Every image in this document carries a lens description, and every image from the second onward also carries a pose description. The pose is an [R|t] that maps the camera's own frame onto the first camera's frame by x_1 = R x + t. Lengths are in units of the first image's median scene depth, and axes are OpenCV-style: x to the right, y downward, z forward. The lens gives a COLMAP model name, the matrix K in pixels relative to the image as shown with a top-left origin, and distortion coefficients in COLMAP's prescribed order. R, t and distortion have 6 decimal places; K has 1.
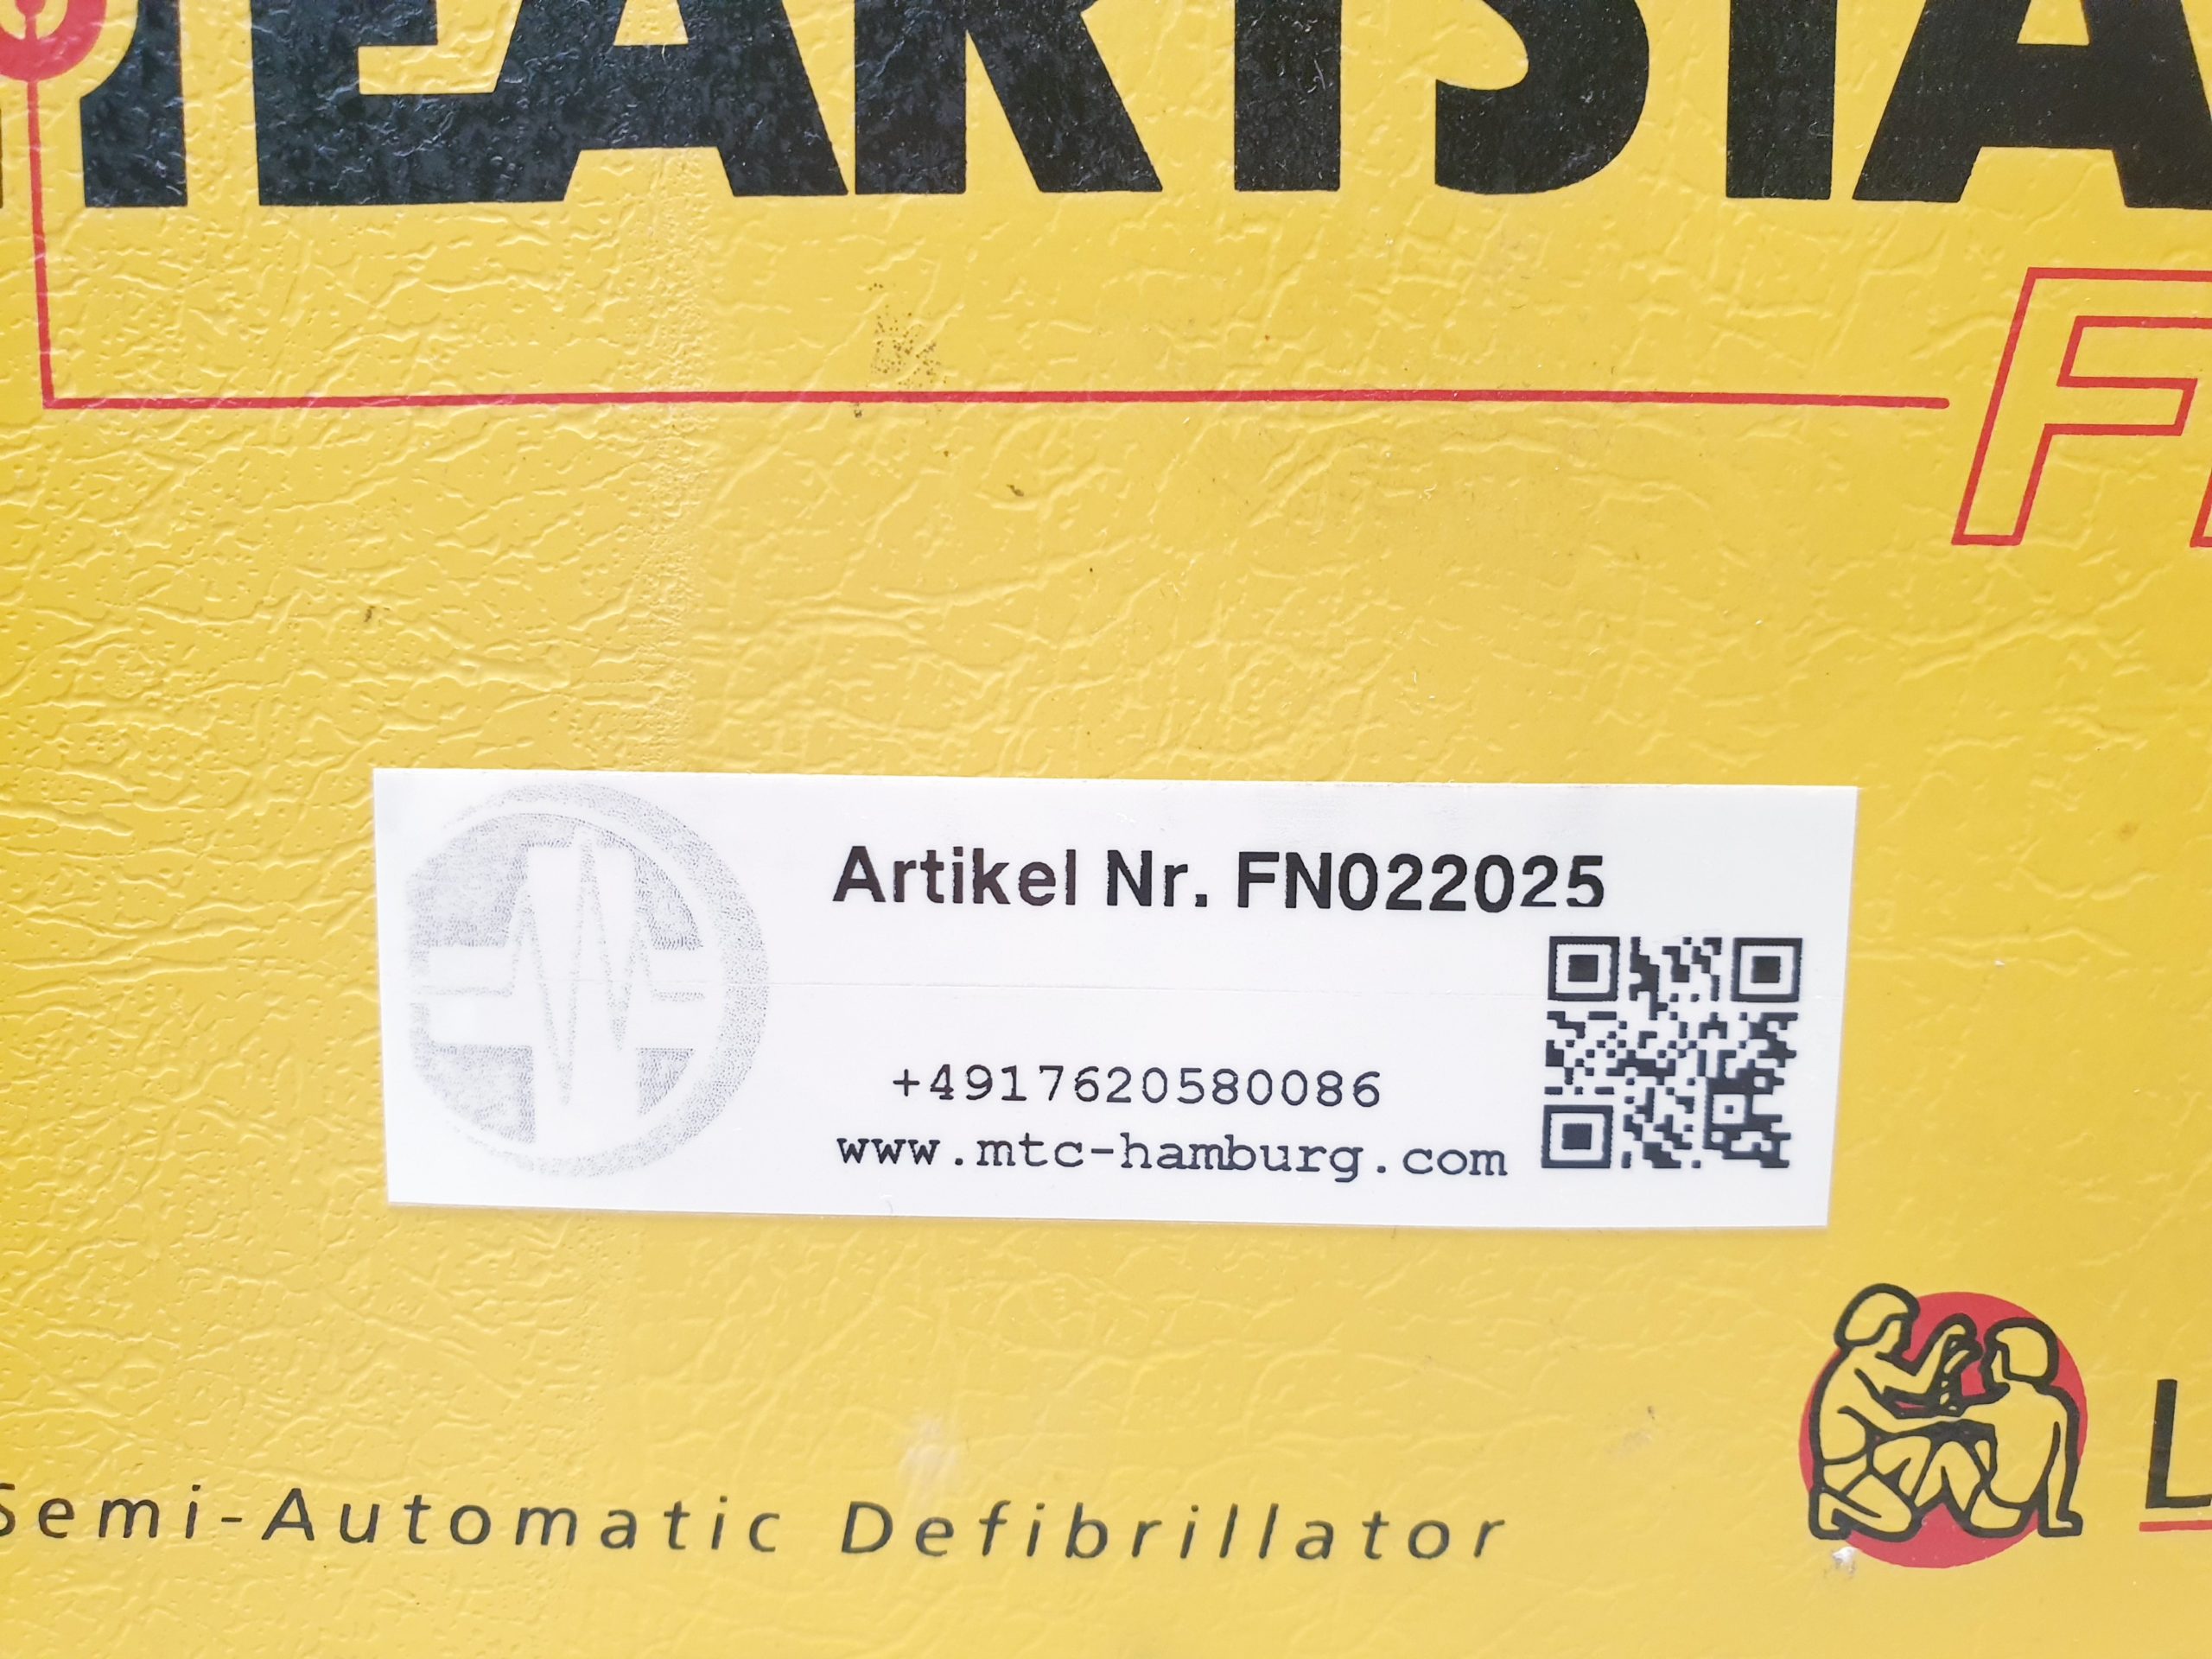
lens RADIAL K [[1696.3, 0, 1106.0], [0, 1696.3, 829.5], [0, 0, 1]] dist [-0.046947, -0.006907]
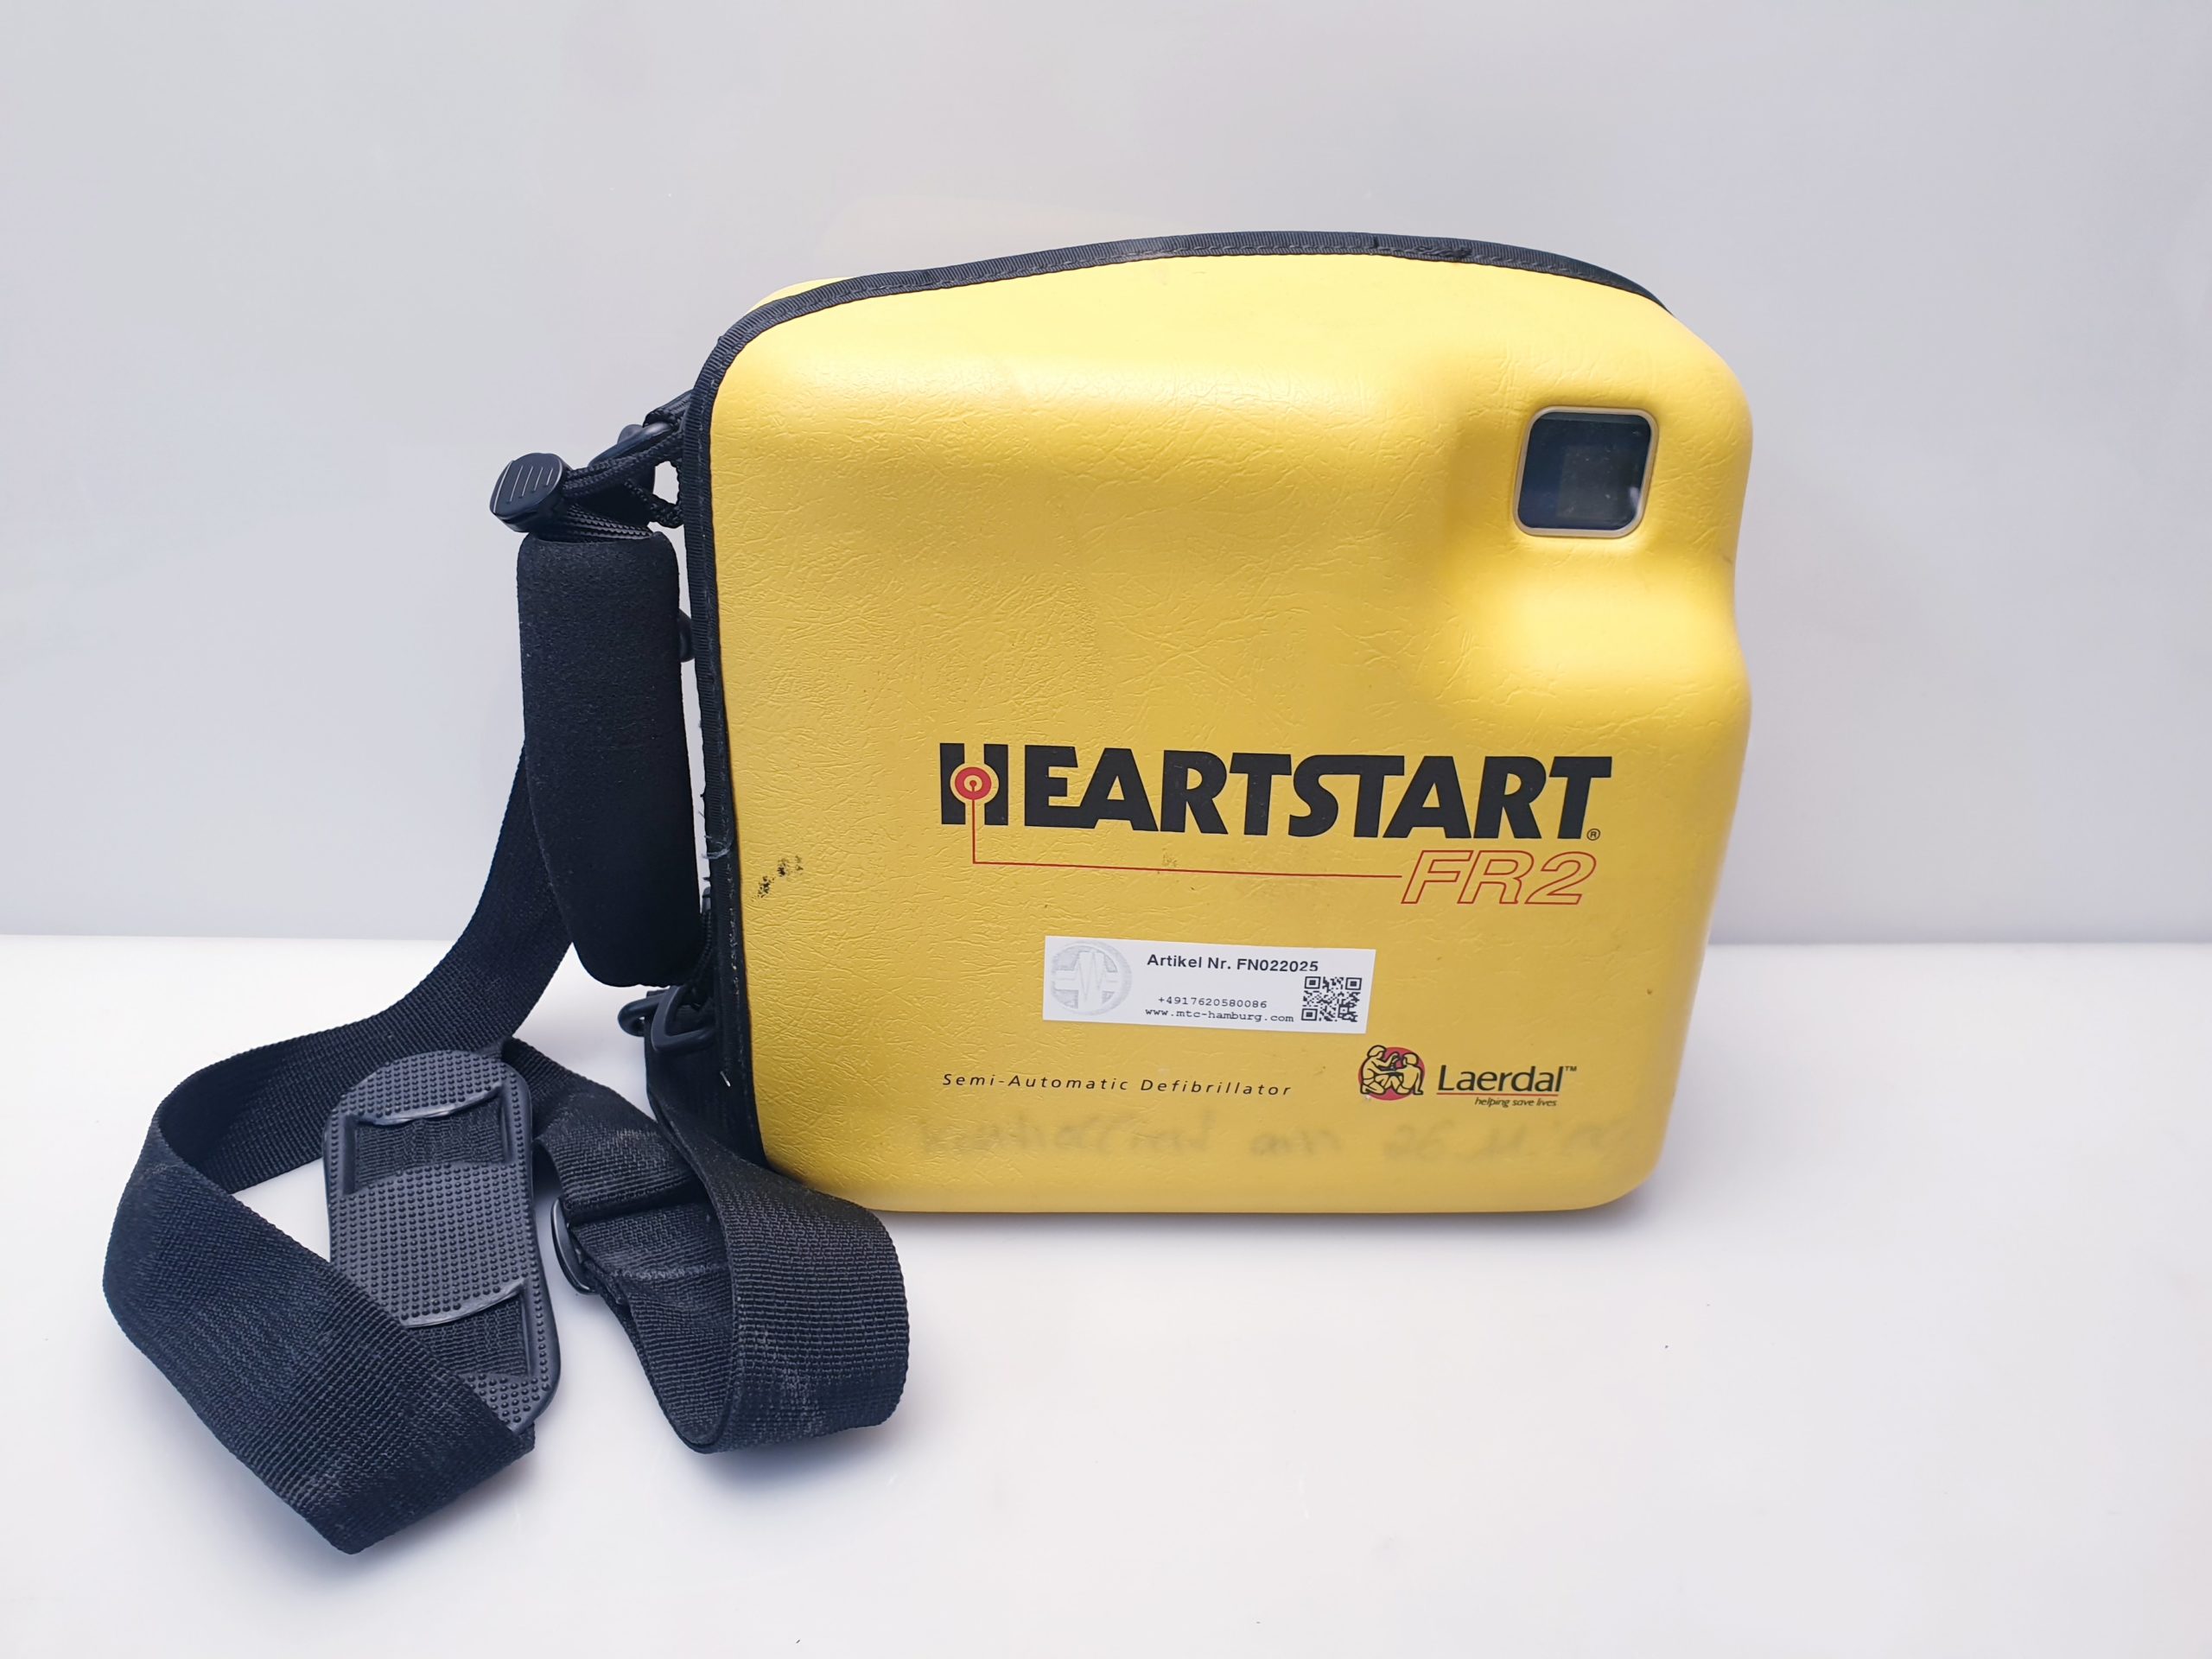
lens RADIAL K [[1696.3, 0, 1106.0], [0, 1696.3, 829.5], [0, 0, 1]] dist [-0.046947, -0.006907]
pose [[0.999639, 0.026415, -0.004891, -0.257596], [-0.022933, 0.933921, 0.356743, -1.893888], [0.013992, -0.356502, 0.934190, -3.080254]]
